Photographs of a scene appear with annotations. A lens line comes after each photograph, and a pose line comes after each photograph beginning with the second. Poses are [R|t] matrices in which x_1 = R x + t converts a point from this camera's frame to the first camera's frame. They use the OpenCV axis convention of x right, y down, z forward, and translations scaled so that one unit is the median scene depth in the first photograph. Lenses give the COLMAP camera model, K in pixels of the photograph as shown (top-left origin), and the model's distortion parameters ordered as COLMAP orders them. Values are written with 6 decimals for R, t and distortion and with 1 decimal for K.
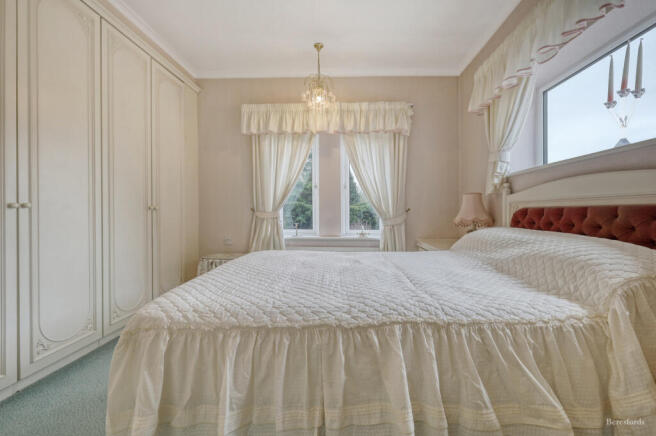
lens RADIAL K [[285.5, 0, 328.4], [0, 285.5, 216.6], [0, 0, 1]] dist [-0.003929, -0.000348]
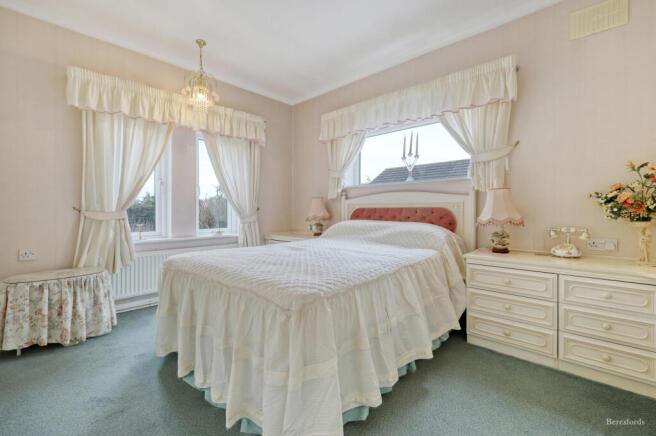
lens RADIAL K [[285.5, 0, 329.3], [0, 285.5, 212.6], [0, 0, 1]] dist [-0.003929, -0.000348]
pose [[0.655764, -0.009817, 0.754902, -0.433664], [0.015565, 0.999879, -0.000518, -0.004409], [-0.754806, 0.012090, 0.655837, 0.023937]]
